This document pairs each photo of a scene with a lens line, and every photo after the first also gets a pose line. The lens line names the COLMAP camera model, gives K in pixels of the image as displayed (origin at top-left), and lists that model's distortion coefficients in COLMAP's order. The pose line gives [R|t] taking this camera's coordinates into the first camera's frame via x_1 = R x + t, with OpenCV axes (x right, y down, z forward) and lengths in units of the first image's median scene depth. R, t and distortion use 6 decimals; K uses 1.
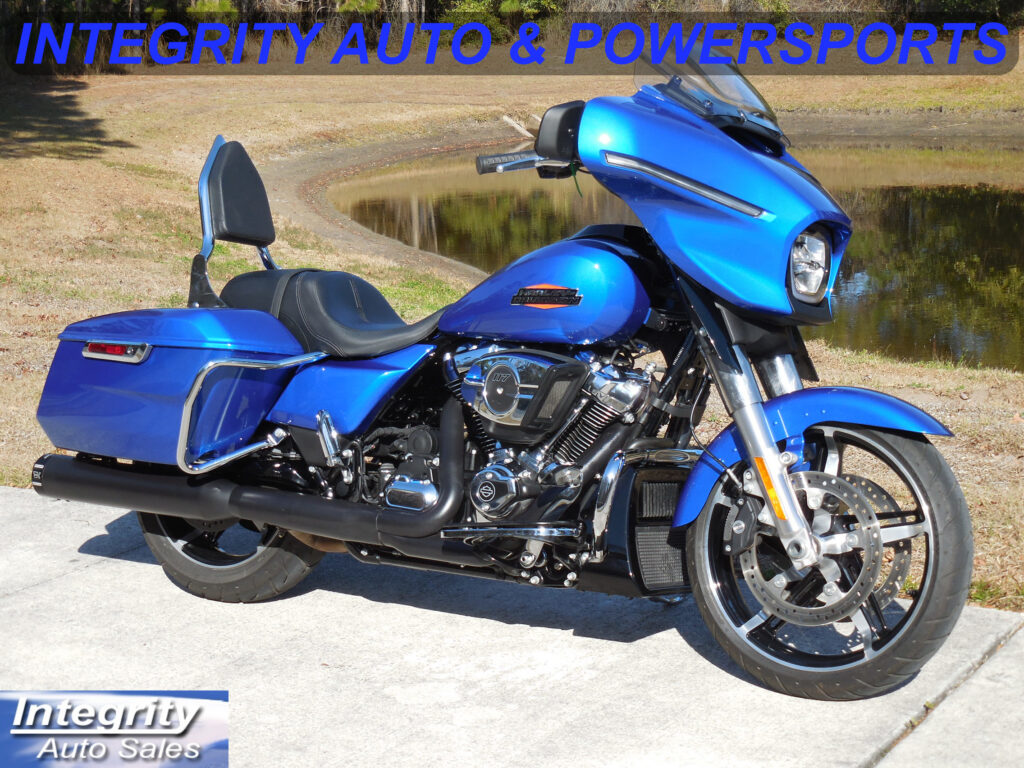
lens RADIAL K [[2040.0, 0, 511.7], [0, 2040.0, 382.3], [0, 0, 1]] dist [-0.017574, 0.000000]
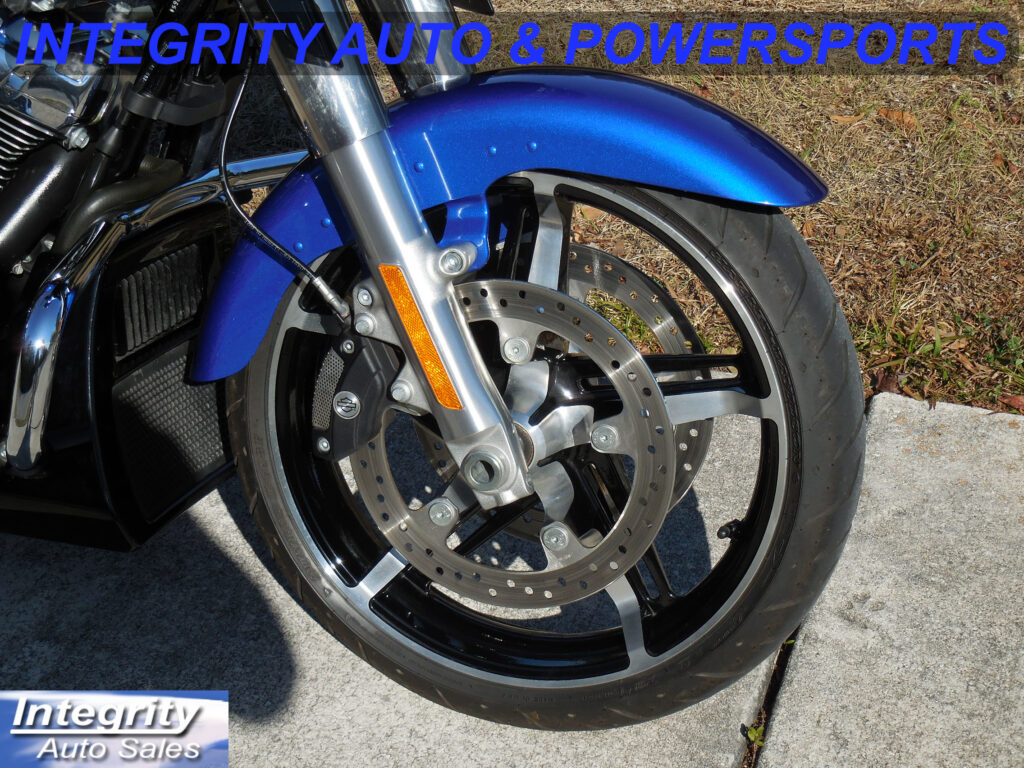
lens RADIAL K [[2040.0, 0, 509.5], [0, 2040.0, 387.5], [0, 0, 1]] dist [-0.017574, 0.000000]
pose [[0.971653, -0.093146, 0.217288, 0.049910], [0.016206, 0.943191, 0.331855, -0.079454], [-0.235855, -0.318927, 0.917964, 0.587405]]
